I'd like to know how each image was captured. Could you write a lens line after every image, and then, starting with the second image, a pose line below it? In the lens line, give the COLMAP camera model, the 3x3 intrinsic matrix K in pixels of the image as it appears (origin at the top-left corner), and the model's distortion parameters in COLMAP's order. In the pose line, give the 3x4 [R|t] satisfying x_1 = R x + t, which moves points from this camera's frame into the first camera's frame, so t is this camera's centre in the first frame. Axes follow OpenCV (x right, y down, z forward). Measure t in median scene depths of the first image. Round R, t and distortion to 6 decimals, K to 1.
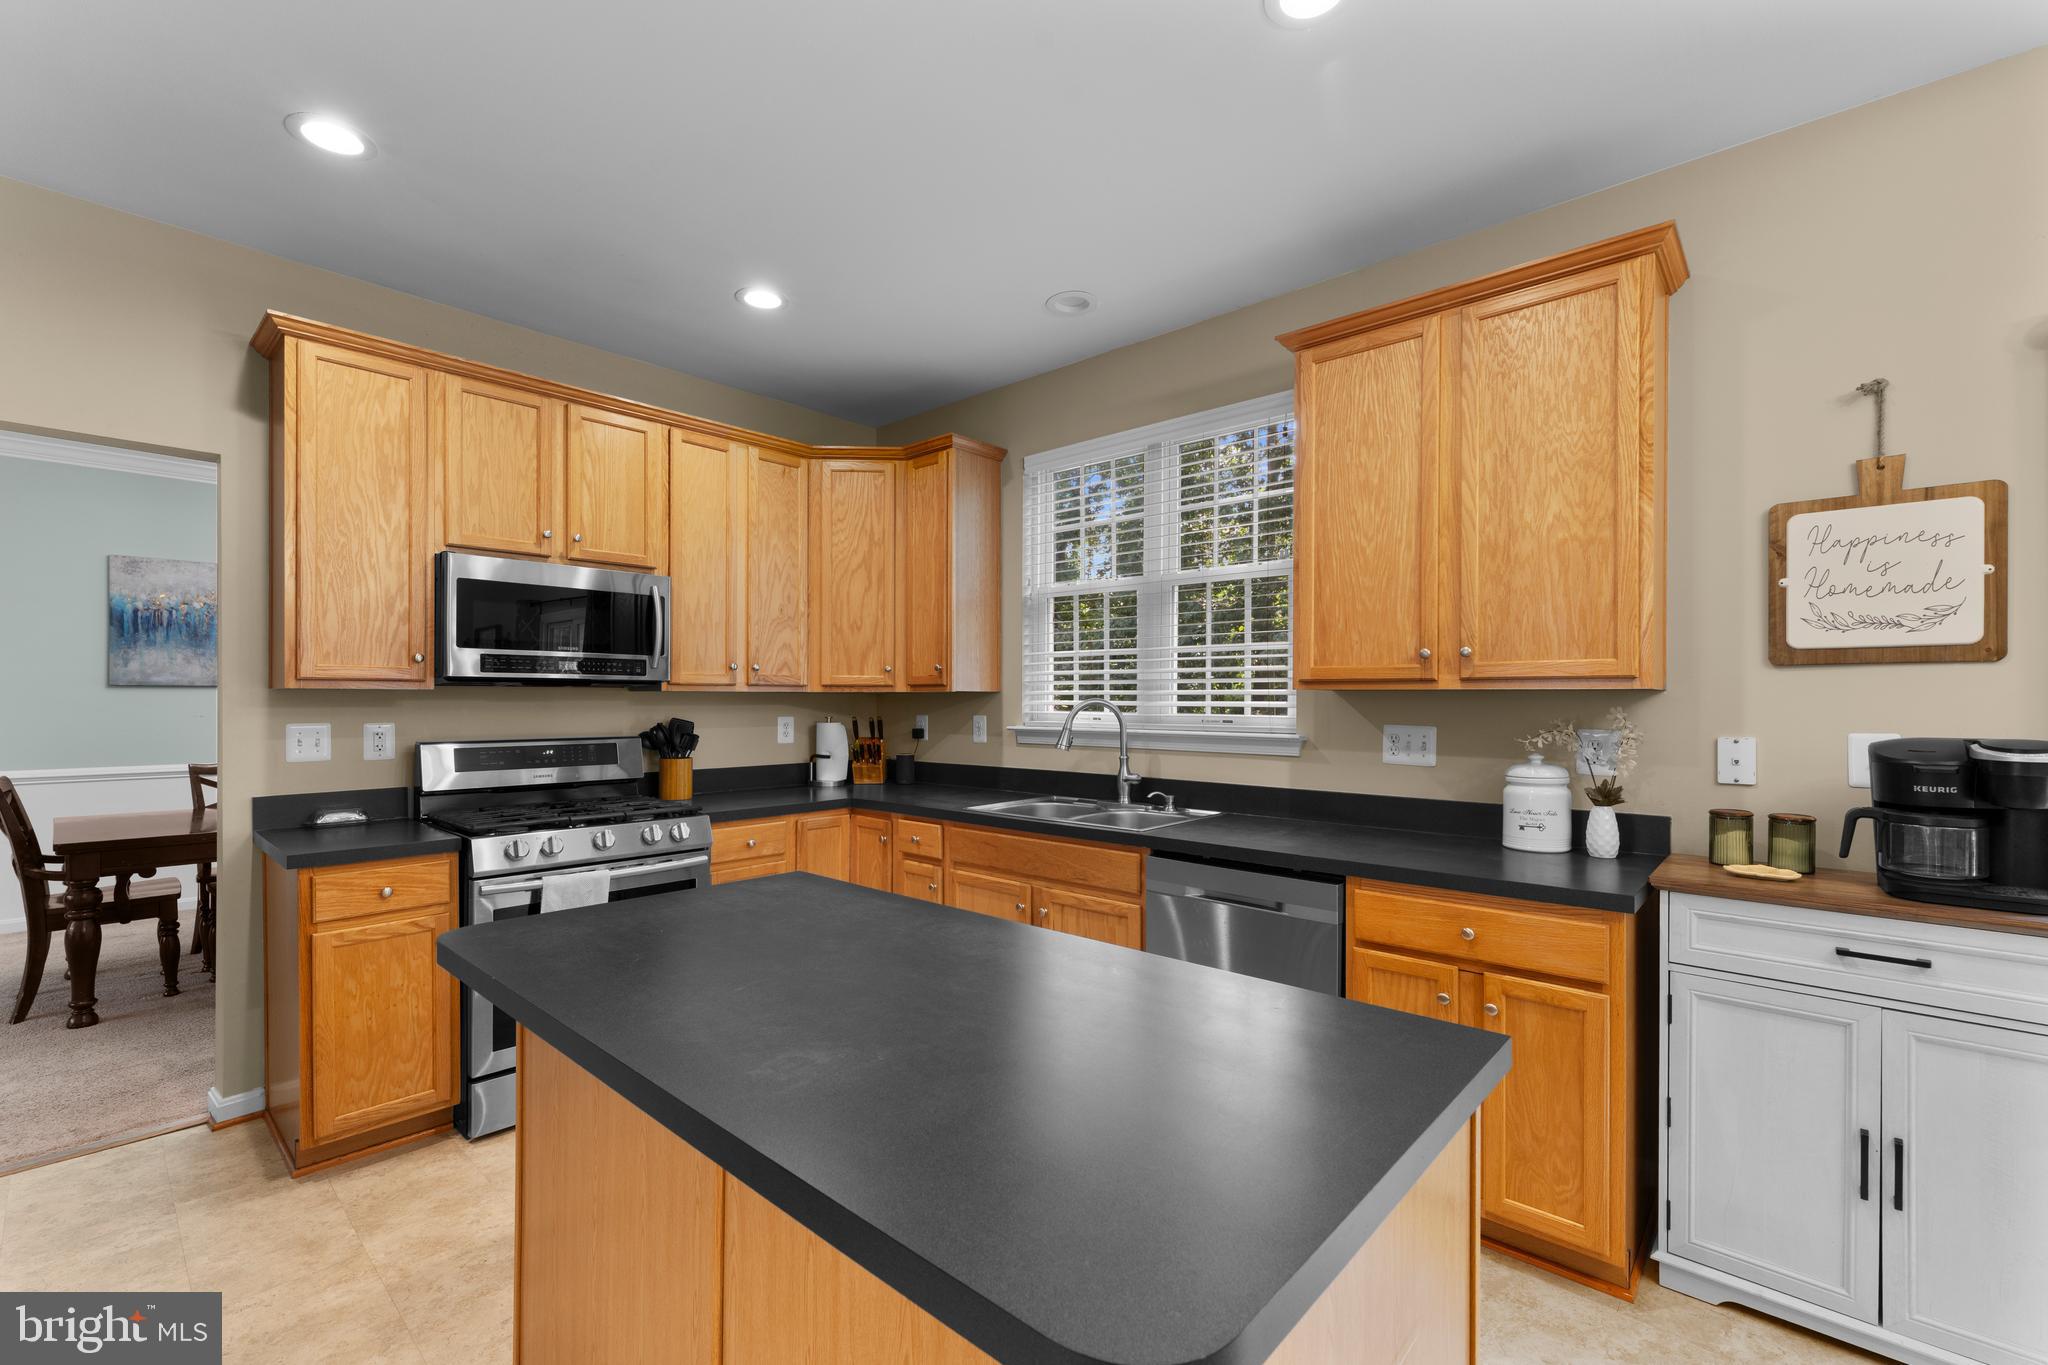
lens RADIAL K [[871.5, 0, 1020.7], [0, 871.5, 701.6], [0, 0, 1]] dist [0.000095, -0.000297]
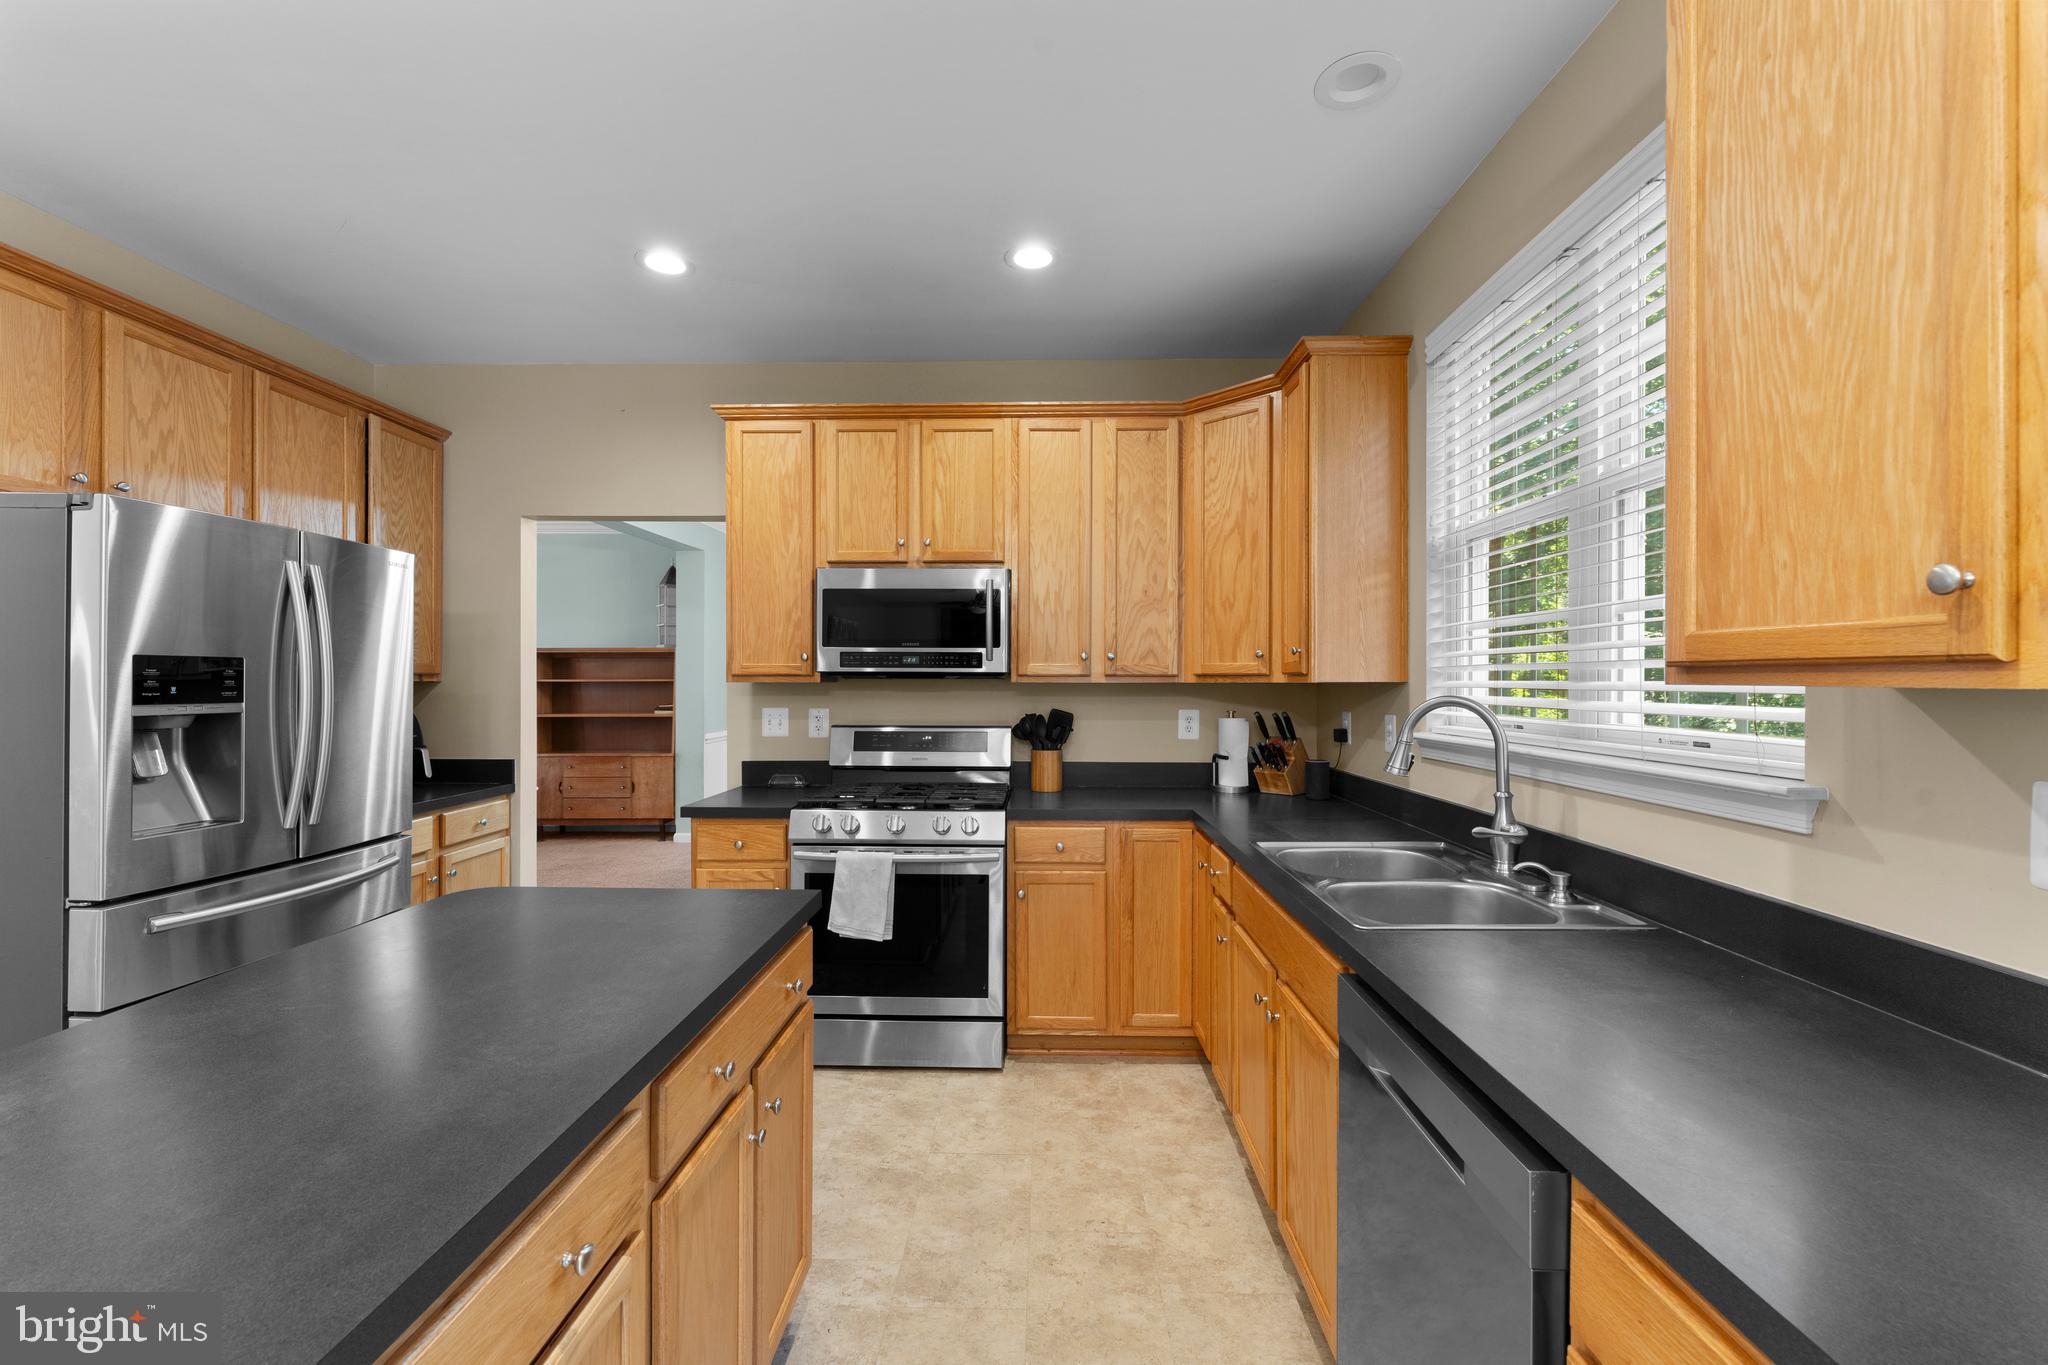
lens RADIAL K [[844.1, 0, 1021.9], [0, 844.1, 679.9], [0, 0, 1]] dist [0.000247, -0.000289]
pose [[0.654756, -0.001933, -0.755838, 0.366023], [-0.002792, 0.999984, -0.004976, -0.011179], [0.755835, 0.005368, 0.654740, 0.405831]]
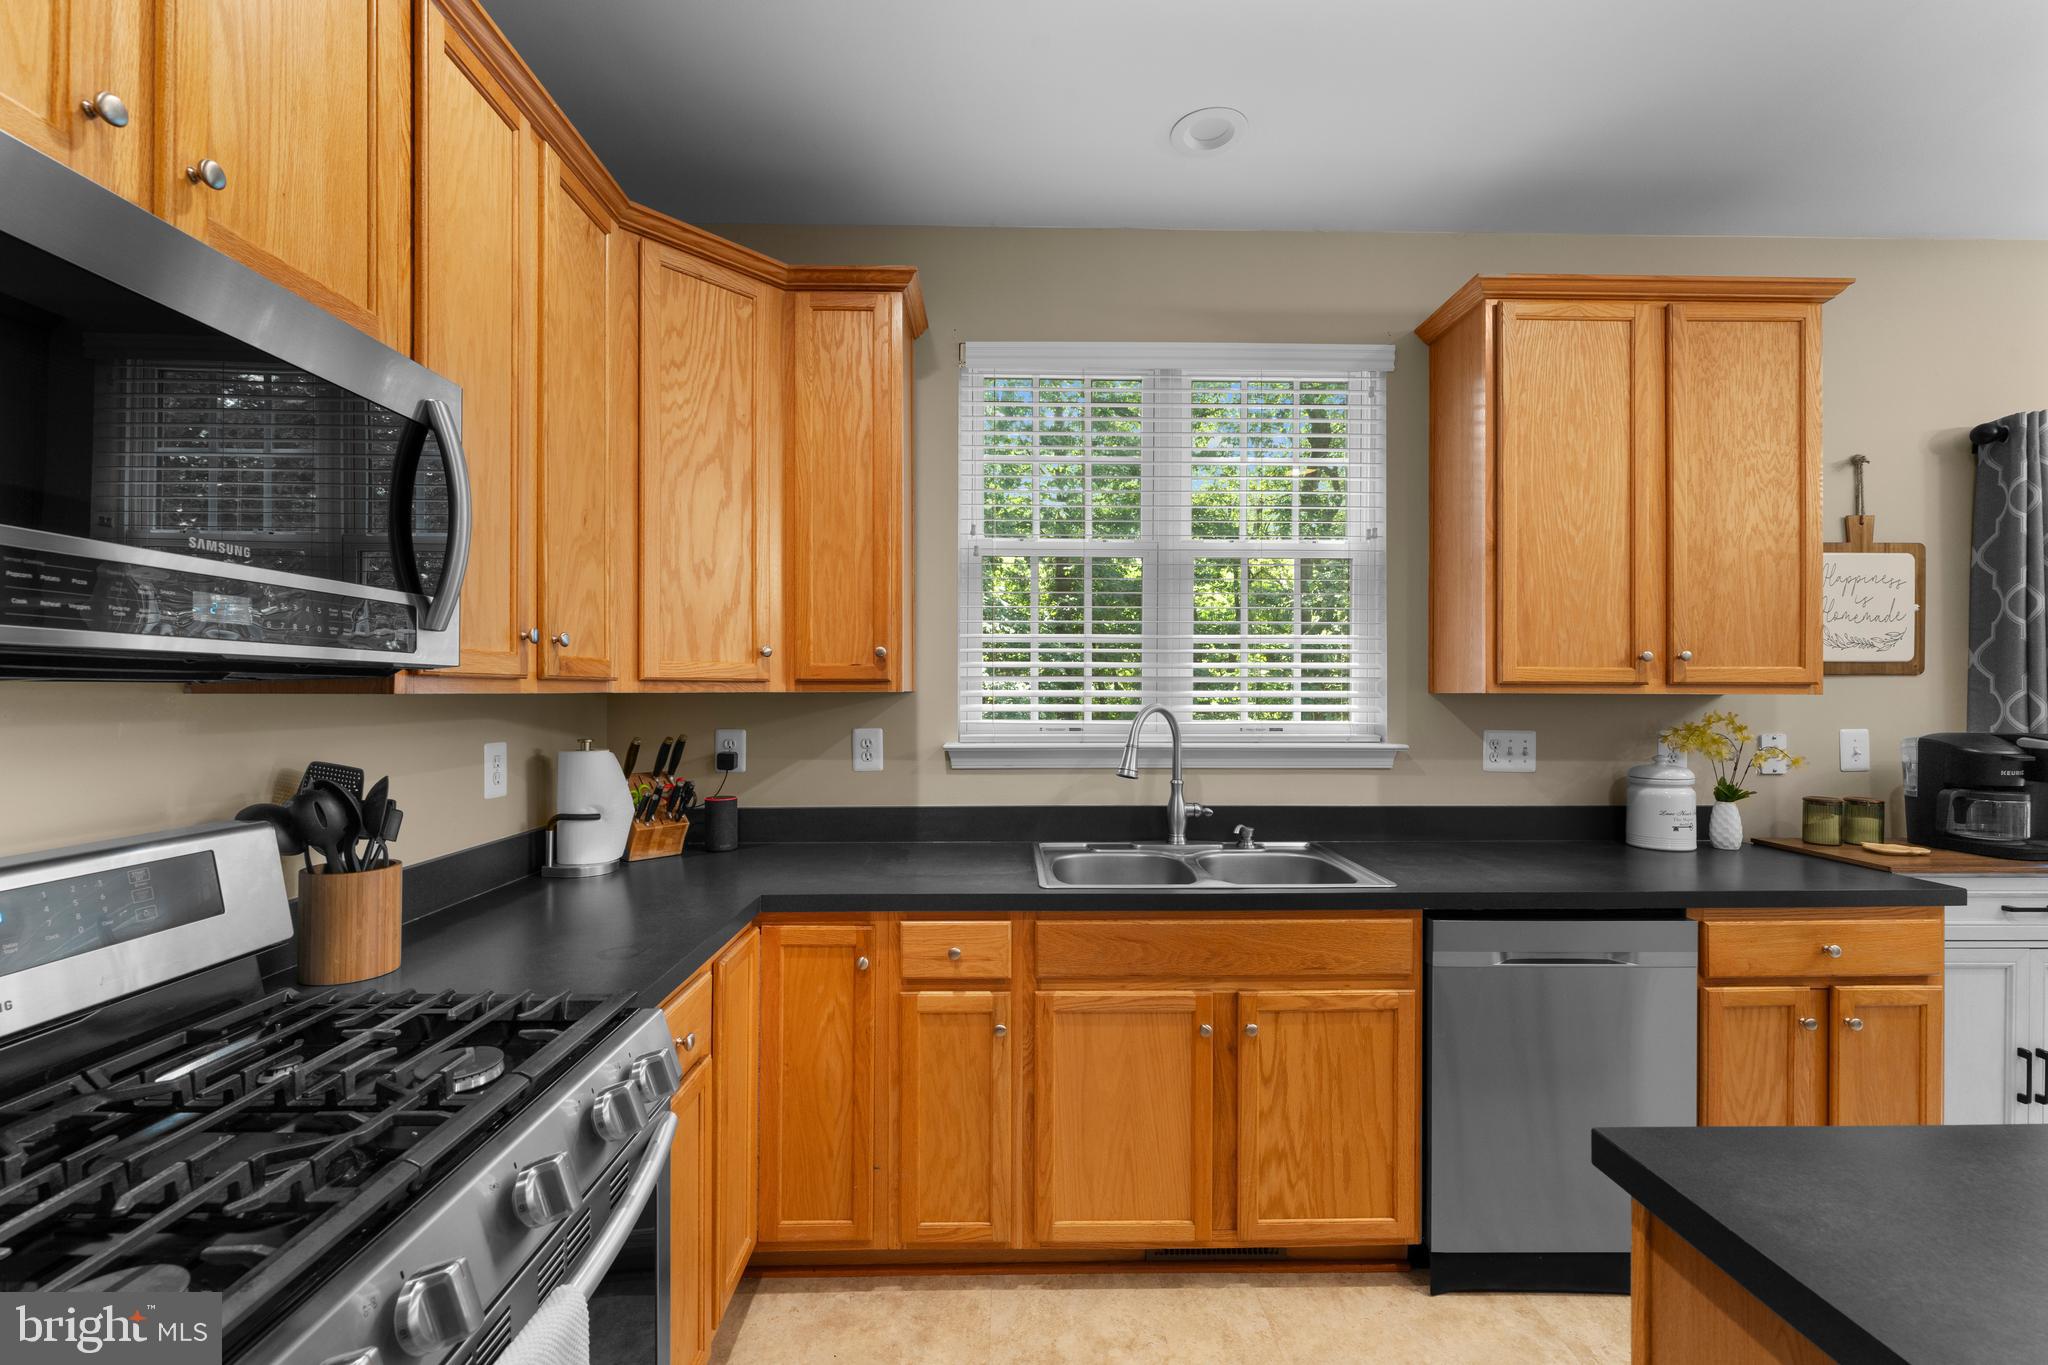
lens RADIAL K [[852.4, 0, 1021.7], [0, 852.4, 689.0], [0, 0, 1]] dist [-0.000455, -0.000199]
pose [[0.726284, 0.001368, 0.687394, -0.511954], [0.002339, 0.999987, -0.004462, -0.012937], [-0.687391, 0.004848, 0.726271, 0.610528]]
